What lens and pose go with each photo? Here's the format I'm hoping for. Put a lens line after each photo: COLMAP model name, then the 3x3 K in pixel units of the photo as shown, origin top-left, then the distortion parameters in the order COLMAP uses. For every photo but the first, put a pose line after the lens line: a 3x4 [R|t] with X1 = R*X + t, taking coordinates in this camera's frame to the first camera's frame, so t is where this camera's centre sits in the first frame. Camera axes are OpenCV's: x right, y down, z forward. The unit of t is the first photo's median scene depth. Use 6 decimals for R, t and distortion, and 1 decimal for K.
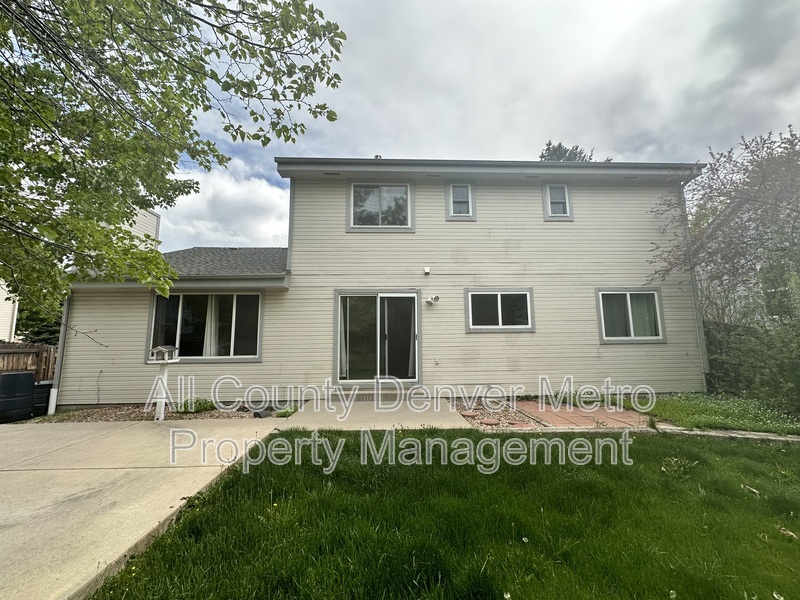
lens RADIAL K [[316.3, 0, 400.0], [0, 316.3, 300.0], [0, 0, 1]] dist [-0.001452, -0.000077]
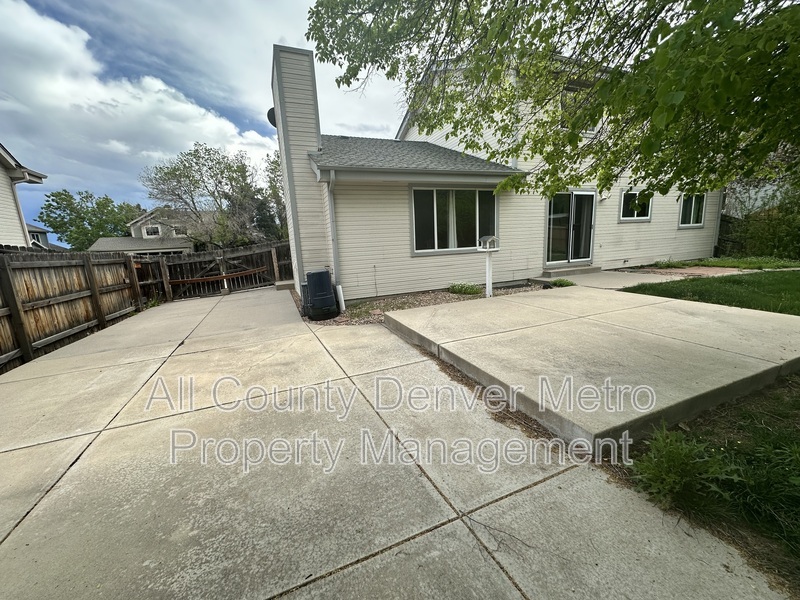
lens RADIAL K [[316.3, 0, 400.0], [0, 316.3, 300.0], [0, 0, 1]] dist [-0.001452, -0.000077]
pose [[0.938143, -0.097532, 0.332229, -1.158231], [-0.004616, 0.955899, 0.293658, 0.025838], [-0.346219, -0.277027, 0.896320, 0.016178]]
